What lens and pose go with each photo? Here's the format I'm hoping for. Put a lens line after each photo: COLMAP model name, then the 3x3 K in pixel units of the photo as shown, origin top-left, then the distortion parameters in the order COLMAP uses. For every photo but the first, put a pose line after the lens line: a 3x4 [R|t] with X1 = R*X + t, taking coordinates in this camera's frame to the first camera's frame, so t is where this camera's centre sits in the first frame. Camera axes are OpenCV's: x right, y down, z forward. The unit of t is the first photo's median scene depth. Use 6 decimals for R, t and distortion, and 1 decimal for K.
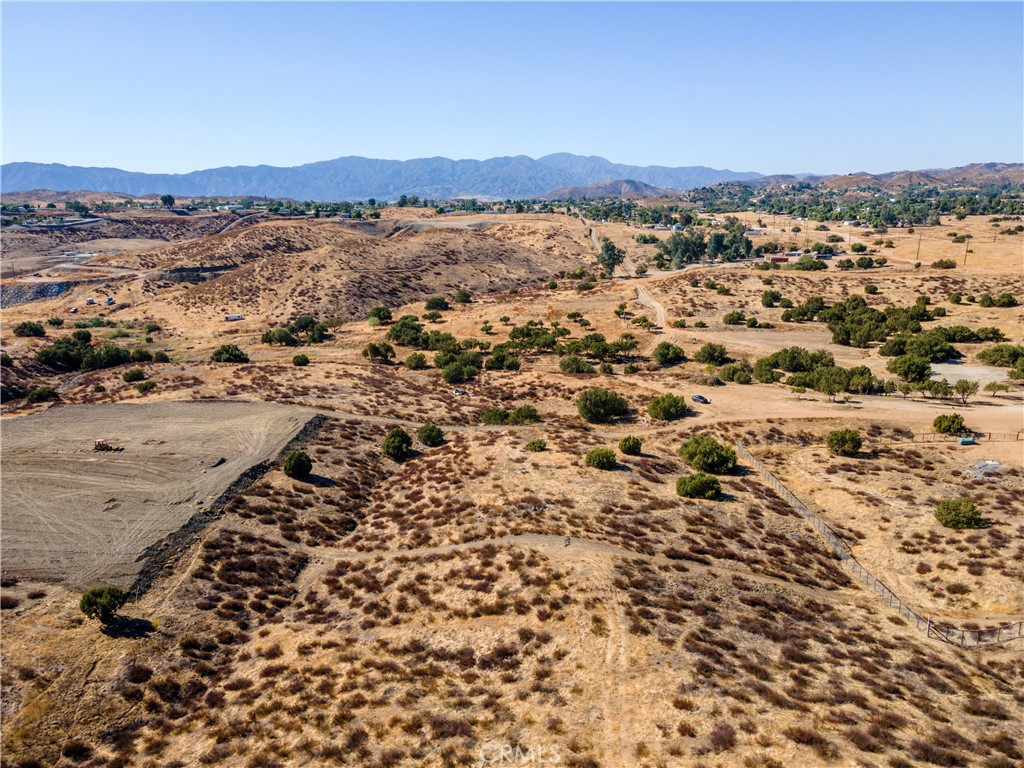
lens RADIAL K [[740.8, 0, 513.4], [0, 740.8, 387.5], [0, 0, 1]] dist [0.011501, 0.064698]
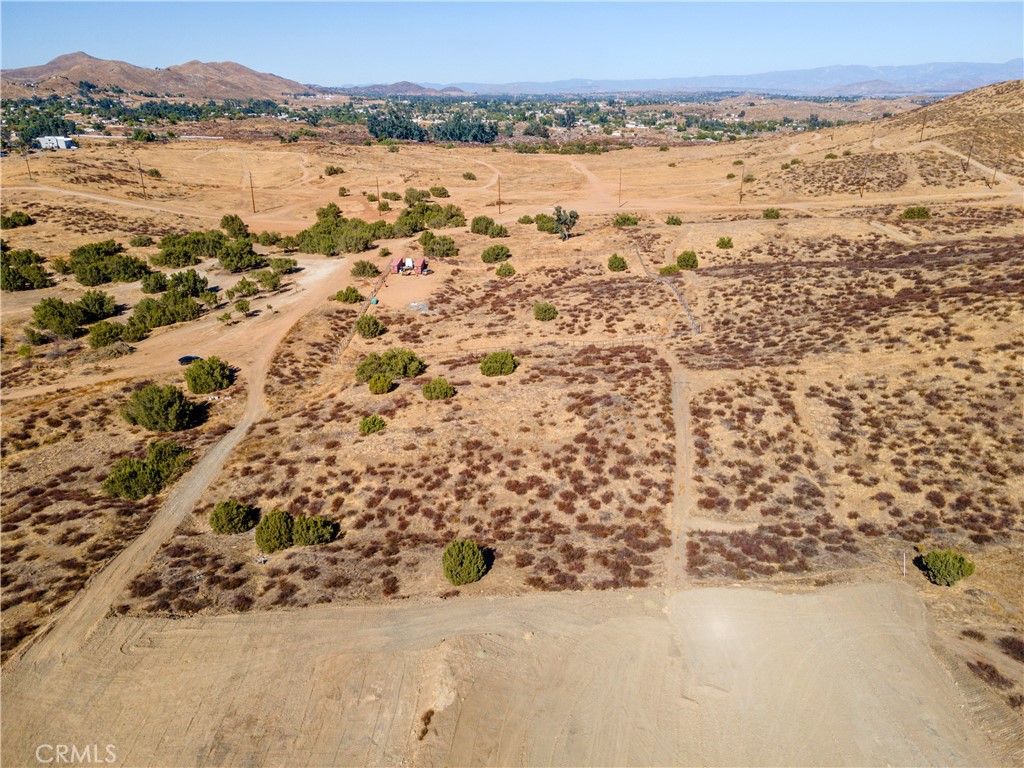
lens RADIAL K [[740.8, 0, 513.4], [0, 740.8, 387.5], [0, 0, 1]] dist [0.011501, 0.064698]
pose [[-0.055282, -0.359451, 0.931525, -1.367051], [0.259168, 0.895810, 0.361050, -0.400295], [-0.964249, 0.261381, 0.043636, 1.494670]]
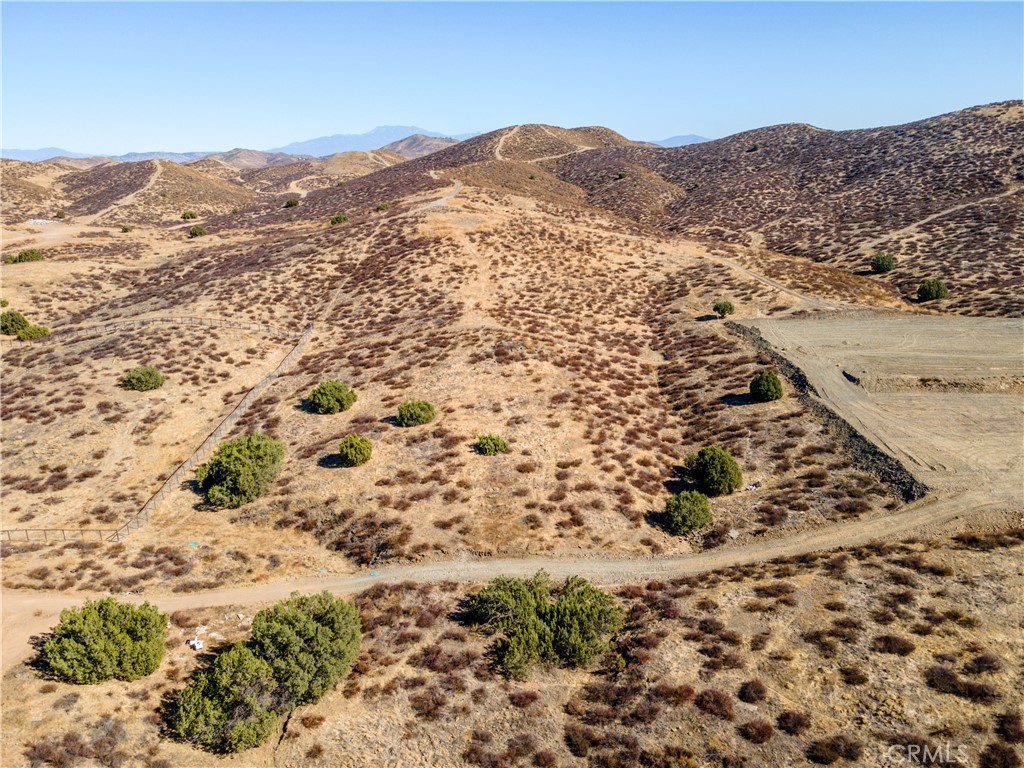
lens RADIAL K [[740.8, 0, 513.4], [0, 740.8, 387.5], [0, 0, 1]] dist [0.011501, 0.064698]
pose [[-0.999455, 0.032696, -0.004637, 0.023036], [0.025317, 0.848799, 0.528109, -0.616370], [0.021203, 0.527704, -0.849164, 2.914059]]
